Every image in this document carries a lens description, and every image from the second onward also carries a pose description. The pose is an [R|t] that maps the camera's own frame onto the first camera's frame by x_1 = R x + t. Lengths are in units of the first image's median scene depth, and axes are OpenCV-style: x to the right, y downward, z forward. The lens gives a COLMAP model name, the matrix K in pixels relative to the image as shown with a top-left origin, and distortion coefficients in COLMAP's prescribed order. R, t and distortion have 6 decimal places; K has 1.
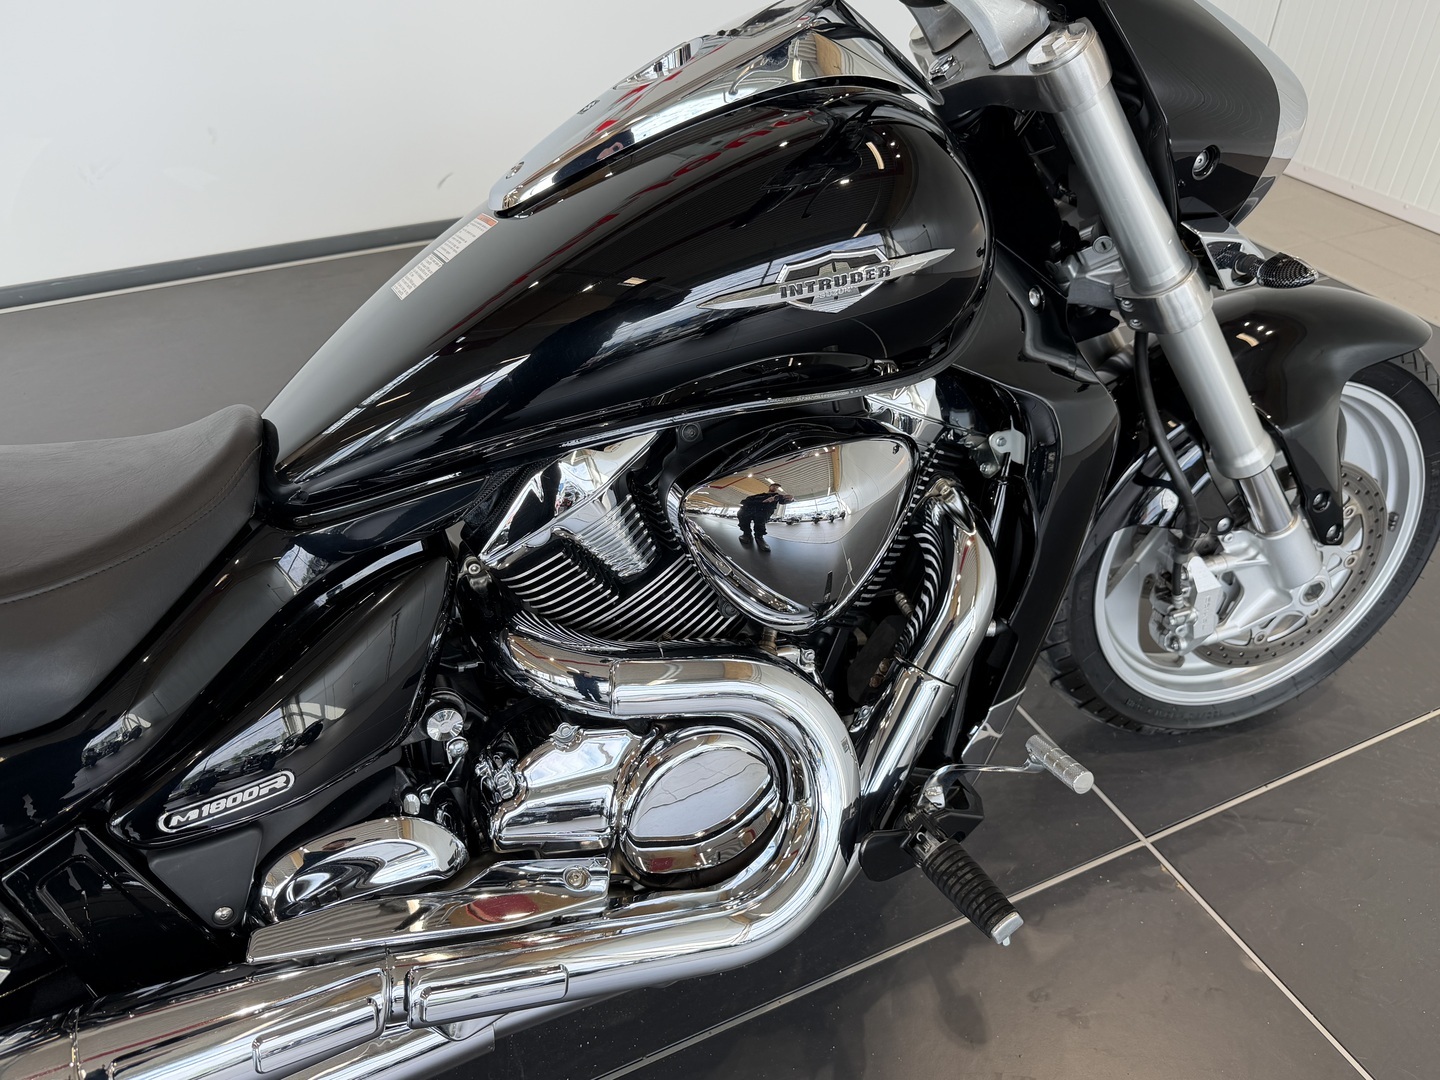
lens RADIAL K [[1096.6, 0, 720.0], [0, 1096.6, 540.0], [0, 0, 1]] dist [0.003034, 0.002558]
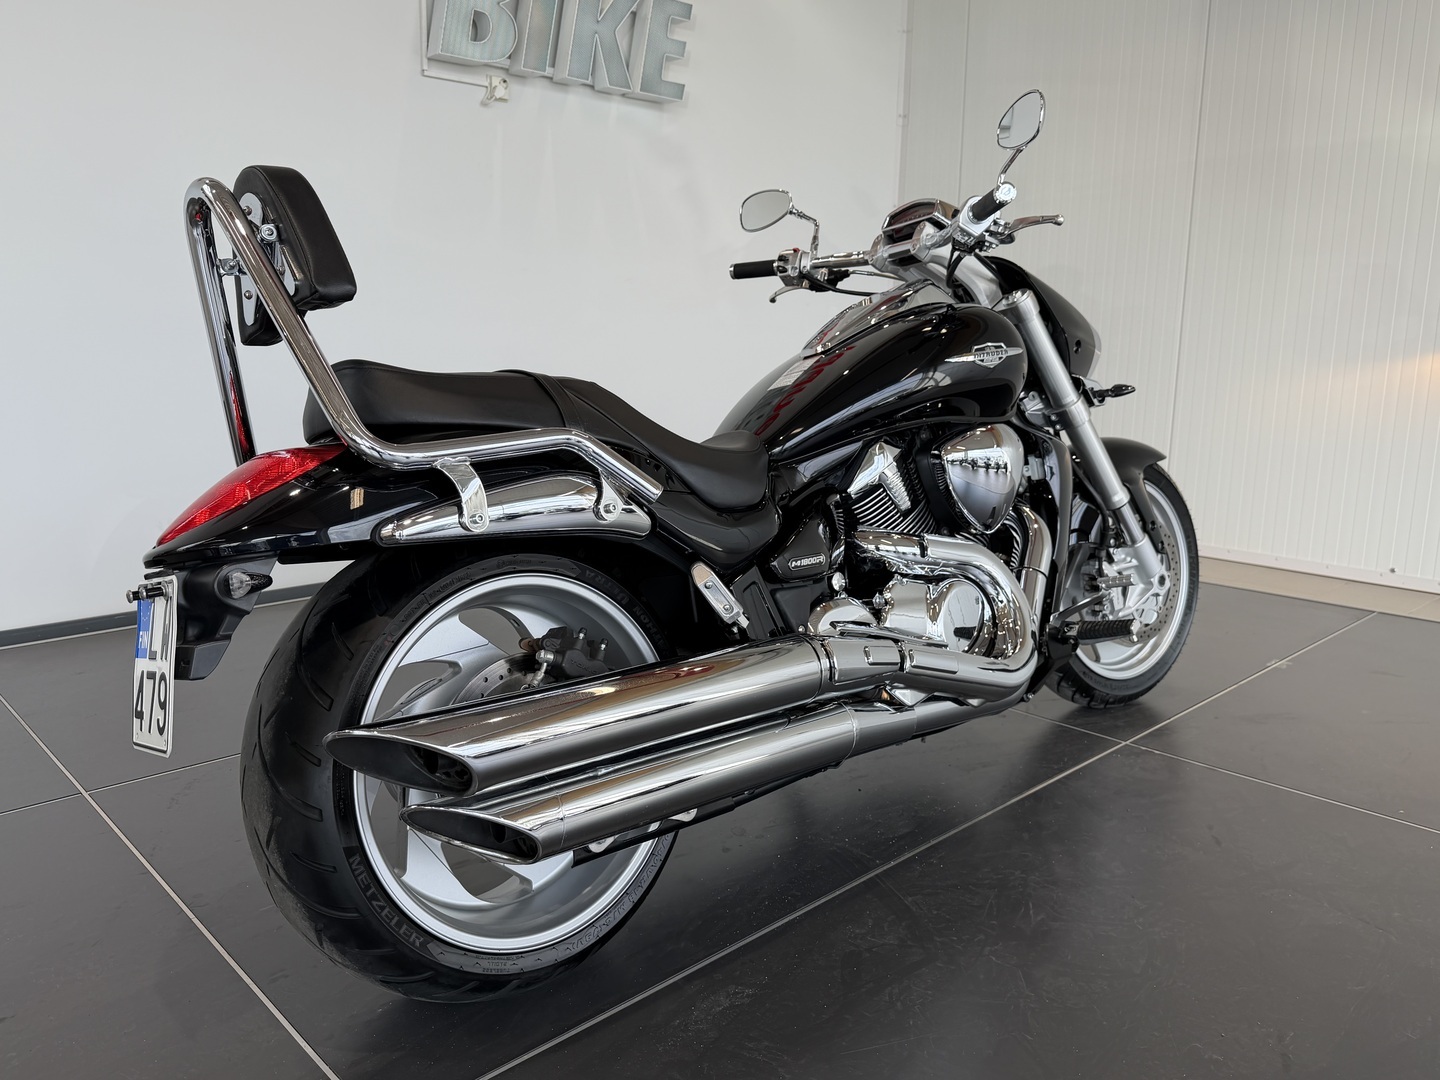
lens RADIAL K [[1070.4, 0, 718.8], [0, 1070.4, 534.4], [0, 0, 1]] dist [0.071806, -0.107517]
pose [[0.950460, -0.051178, 0.306606, -0.815129], [0.181377, 0.892344, -0.413310, 0.665748], [-0.252445, 0.448446, 0.857419, -0.466172]]
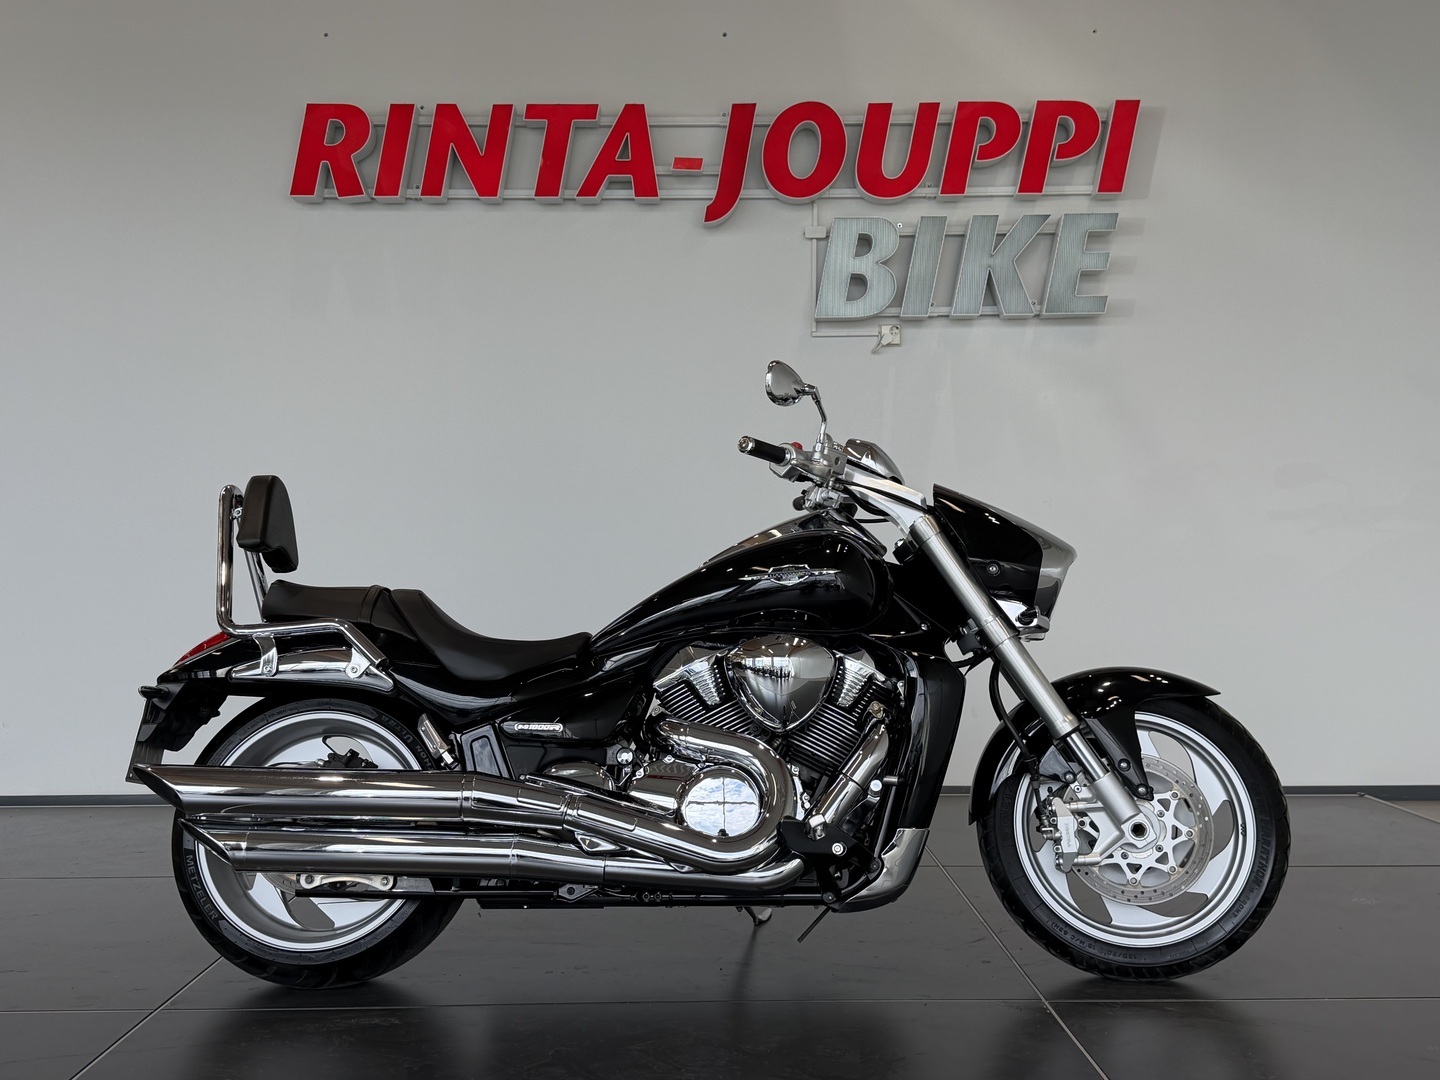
lens RADIAL K [[1451.0, 0, 729.1], [0, 1451.0, 536.3], [0, 0, 1]] dist [0.169720, -0.253626]
pose [[0.905106, -0.020146, -0.424708, 1.034002], [-0.245746, 0.790352, -0.561207, 1.202142], [0.346975, 0.612322, 0.710401, -1.150491]]
